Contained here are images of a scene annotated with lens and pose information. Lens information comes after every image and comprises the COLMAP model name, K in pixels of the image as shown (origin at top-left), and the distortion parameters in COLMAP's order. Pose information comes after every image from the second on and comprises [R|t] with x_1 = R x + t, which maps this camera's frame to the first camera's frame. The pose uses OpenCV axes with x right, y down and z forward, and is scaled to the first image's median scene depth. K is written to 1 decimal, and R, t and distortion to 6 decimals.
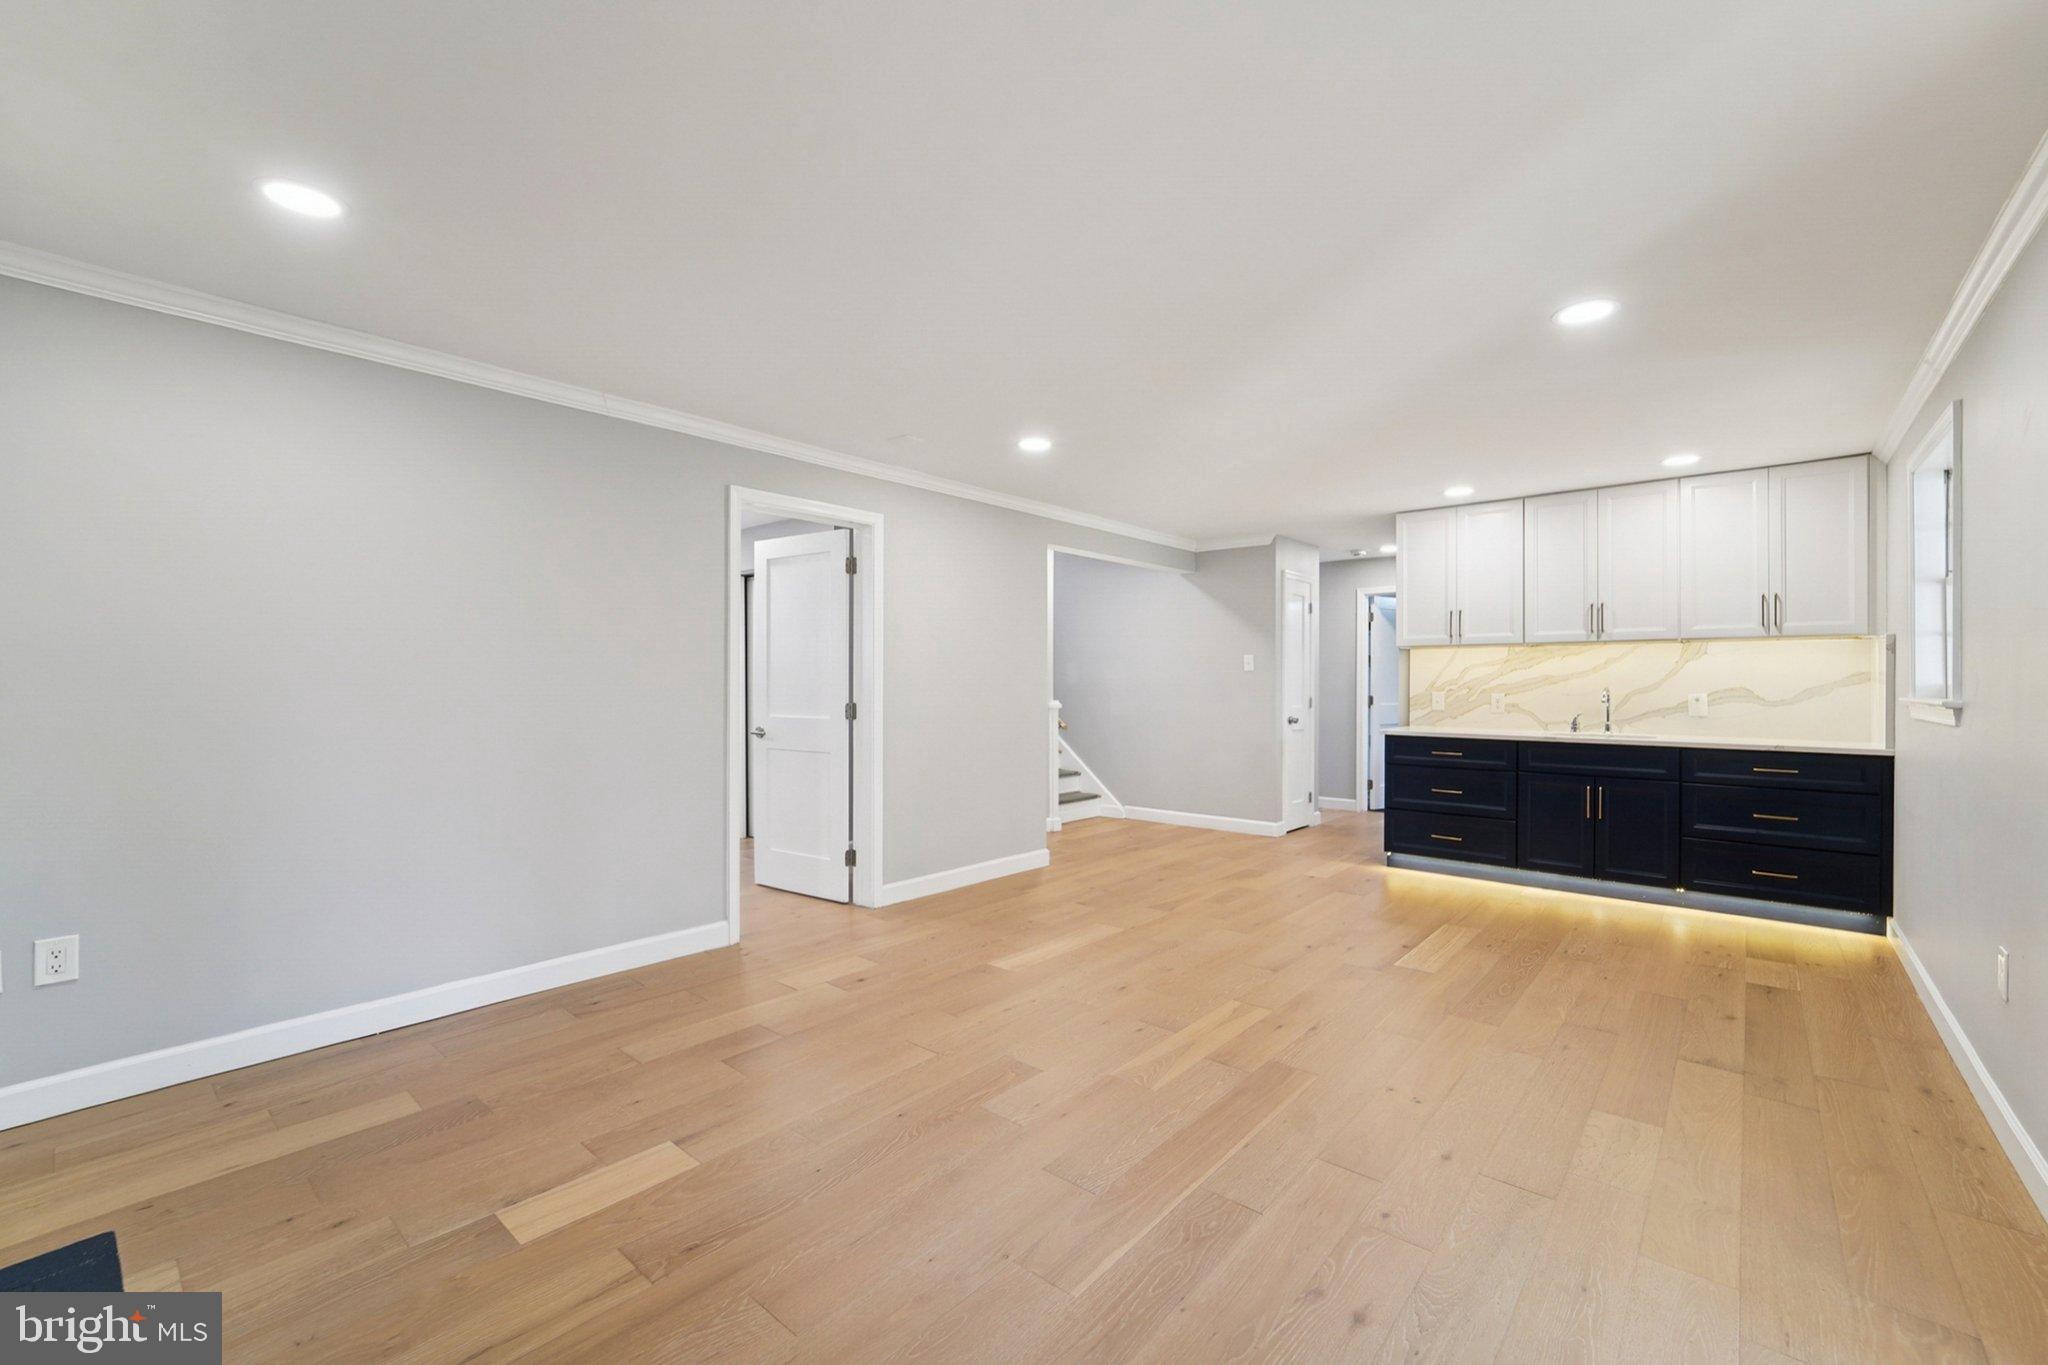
lens RADIAL K [[848.8, 0, 1024.0], [0, 848.8, 682.5], [0, 0, 1]] dist [-0.009815, 0.000203]
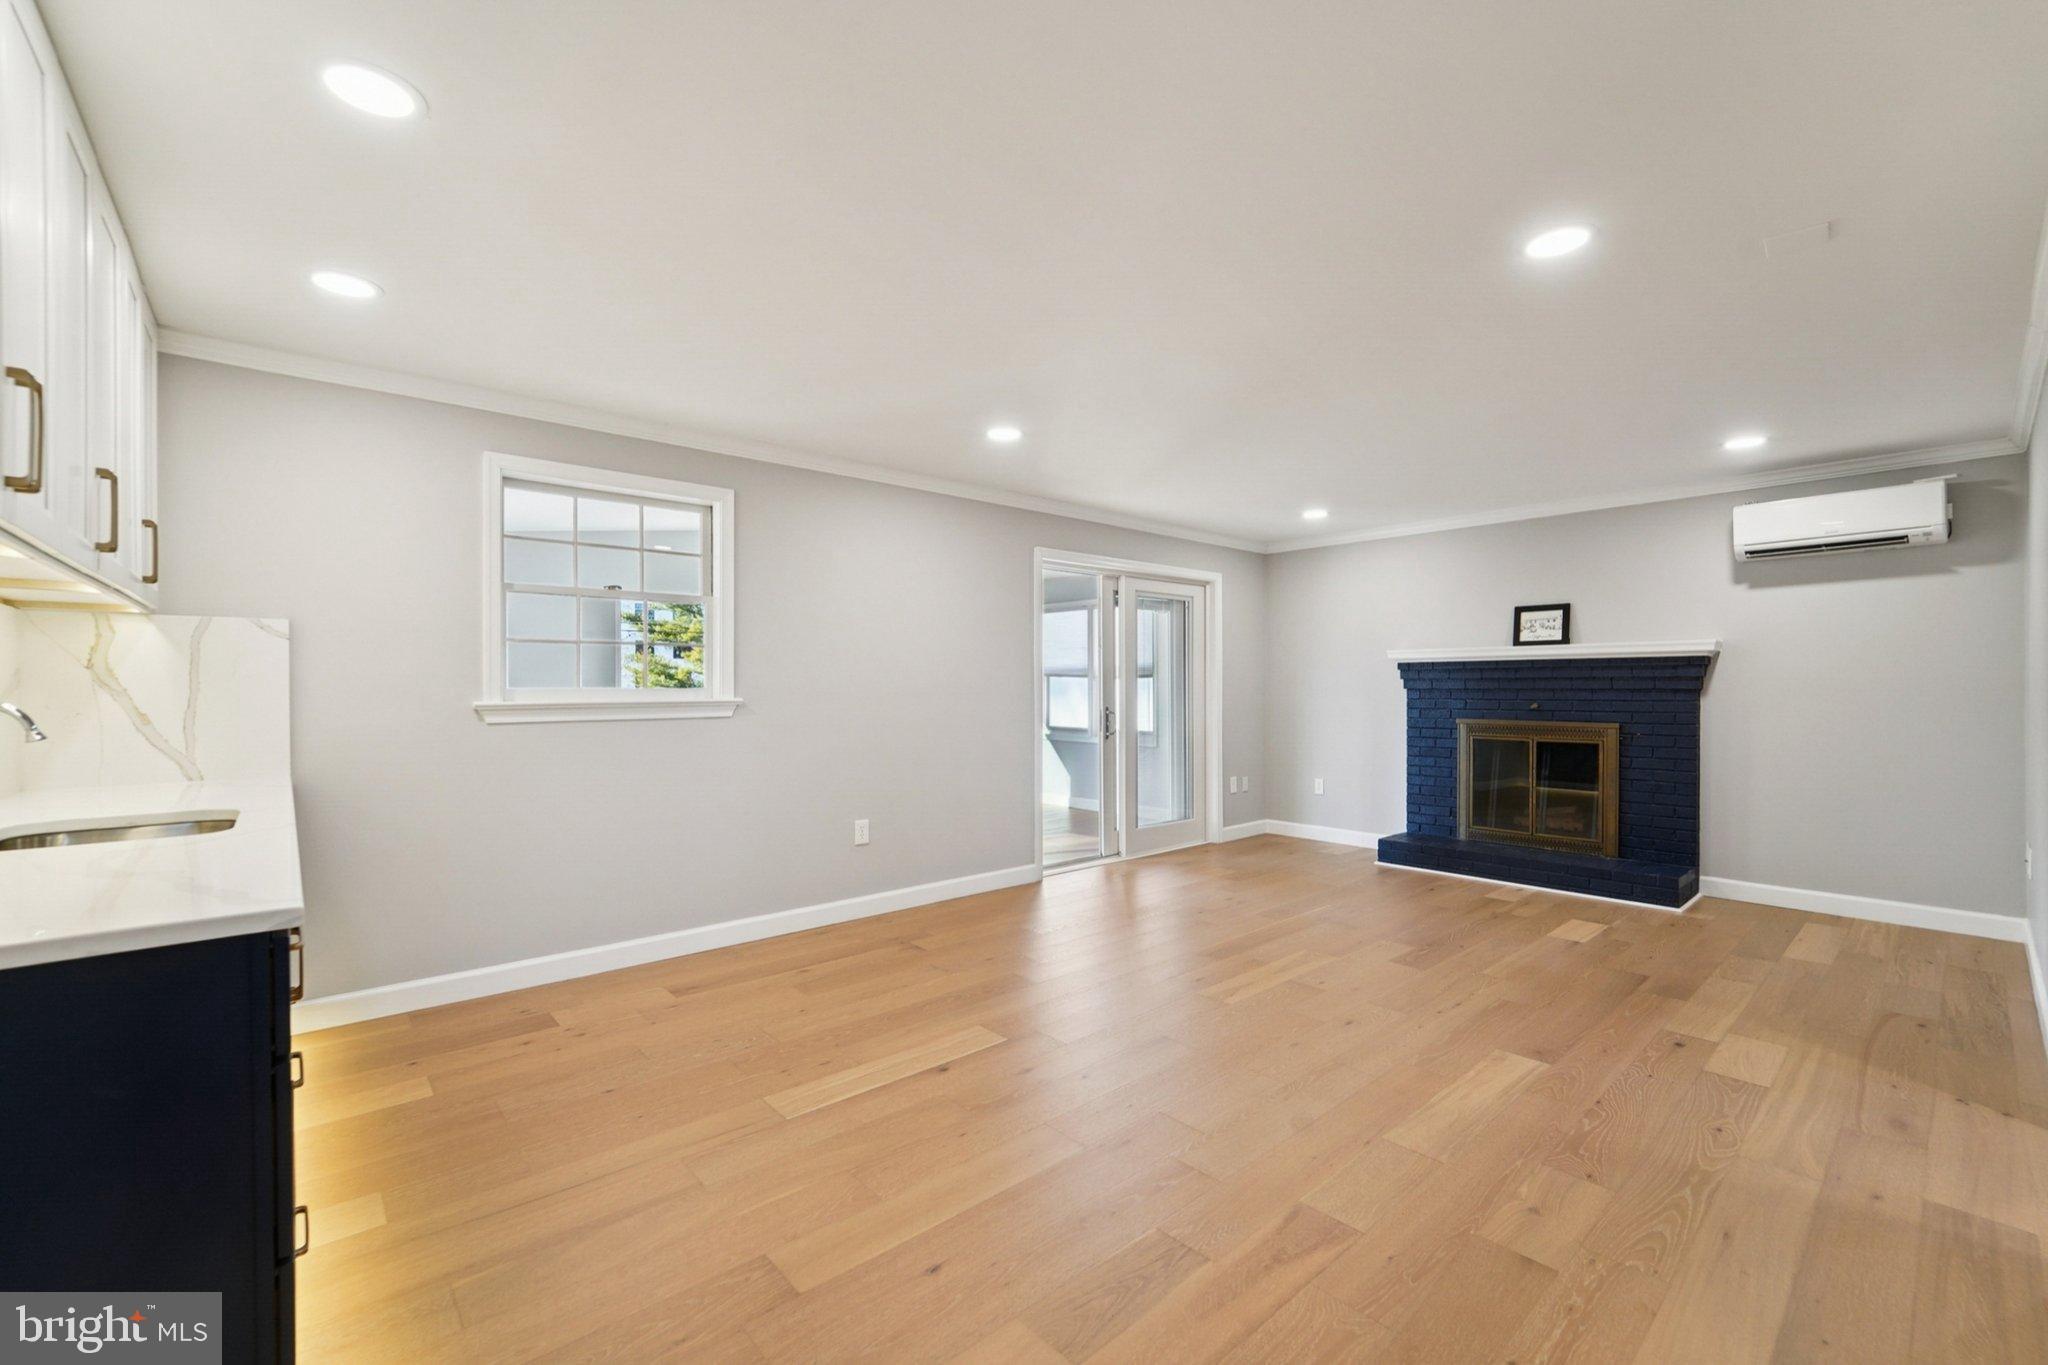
lens RADIAL K [[848.8, 0, 1024.0], [0, 848.8, 682.5], [0, 0, 1]] dist [-0.009815, 0.000203]
pose [[-0.990882, 0.002928, 0.134702, 0.379297], [0.002765, 0.999995, -0.001397, -0.004518], [-0.134706, -0.001012, -0.990885, 2.181078]]
